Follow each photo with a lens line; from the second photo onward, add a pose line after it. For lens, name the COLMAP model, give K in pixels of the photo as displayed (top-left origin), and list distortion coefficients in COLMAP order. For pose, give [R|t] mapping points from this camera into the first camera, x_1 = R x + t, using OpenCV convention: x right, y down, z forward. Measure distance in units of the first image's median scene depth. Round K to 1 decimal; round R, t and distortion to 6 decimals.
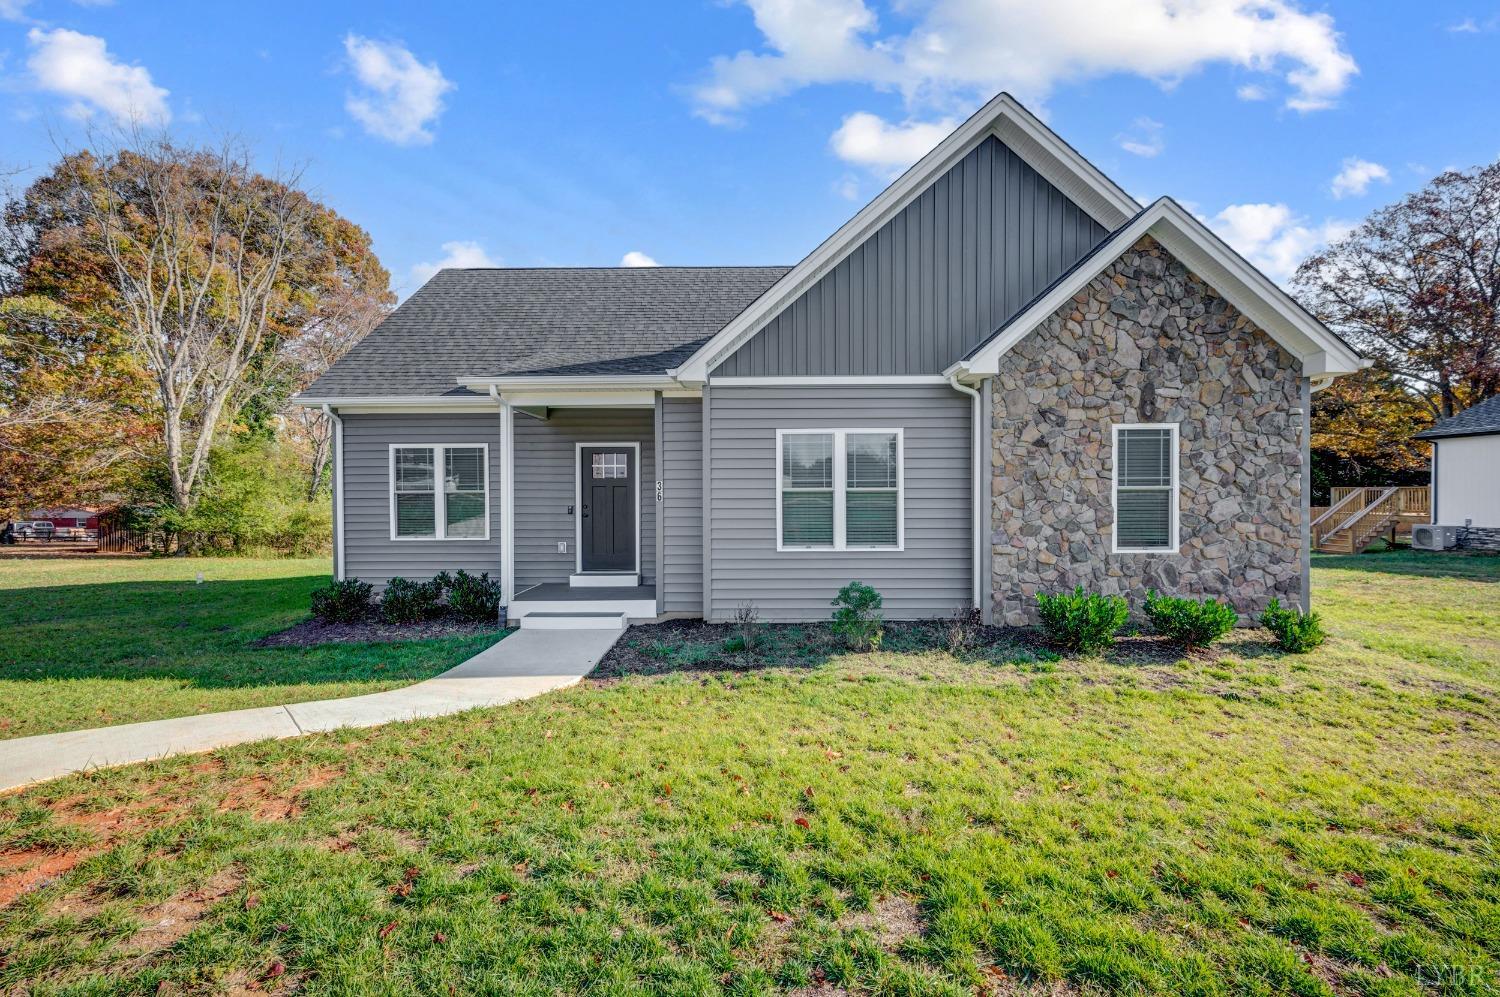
lens RADIAL K [[600.3, 0, 750.0], [0, 600.3, 498.5], [0, 0, 1]] dist [0.000337, -0.000167]
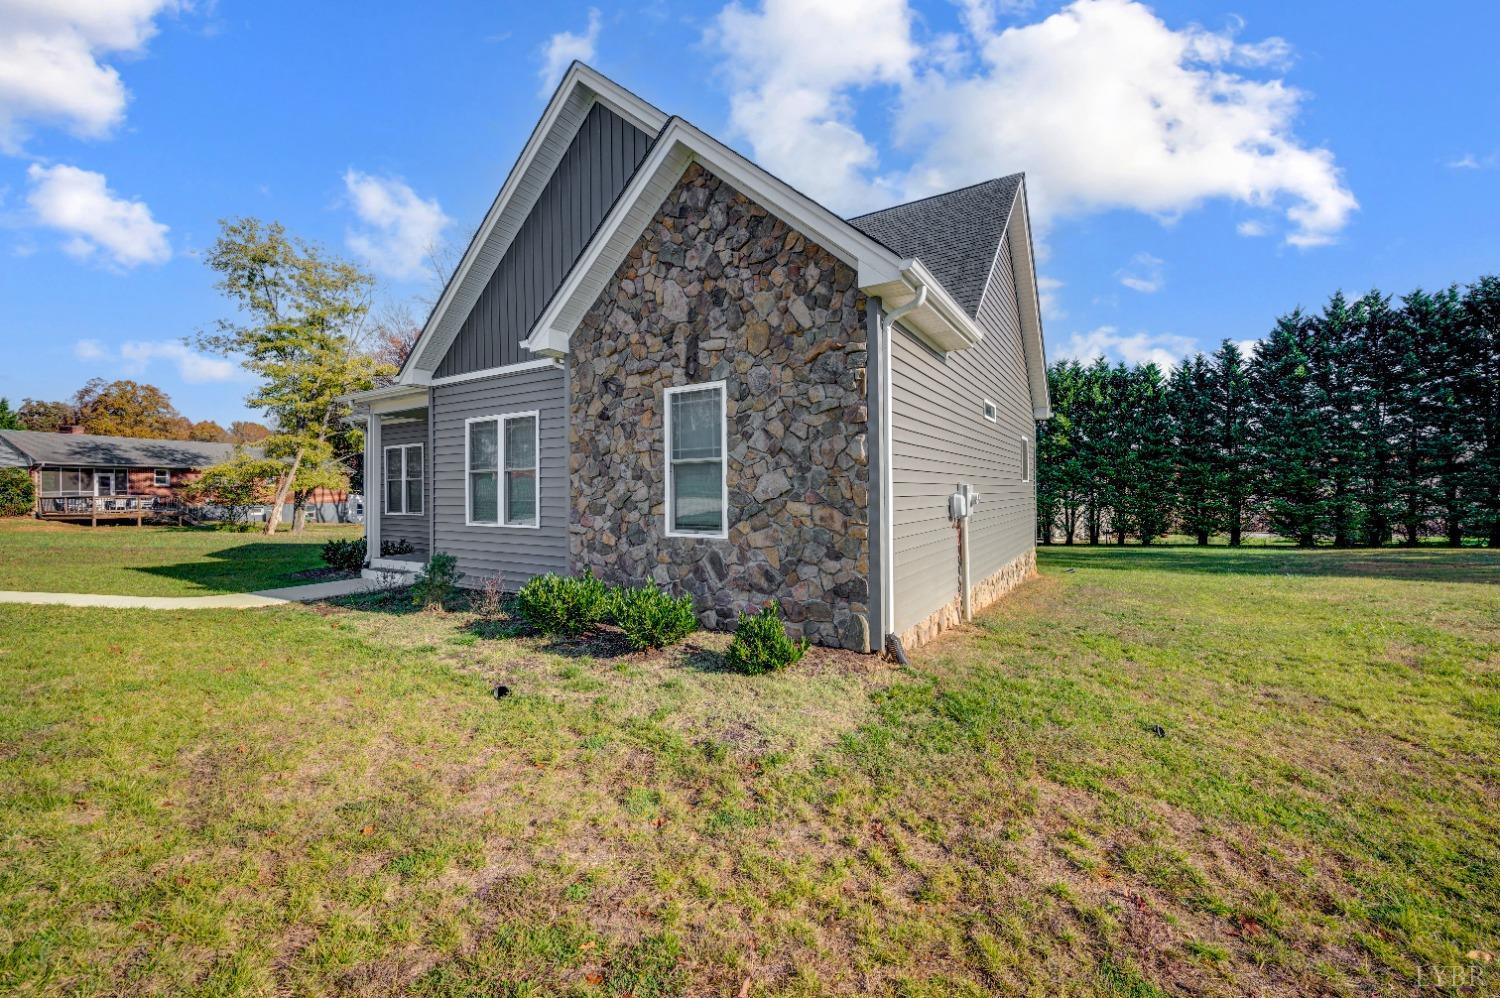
lens RADIAL K [[600.3, 0, 750.0], [0, 600.3, 499.0], [0, 0, 1]] dist [0.000337, -0.000167]
pose [[0.851234, 0.005330, -0.524760, 1.171690], [-0.014629, 0.999801, -0.013576, 0.046909], [0.524583, 0.019233, 0.851142, 0.325776]]
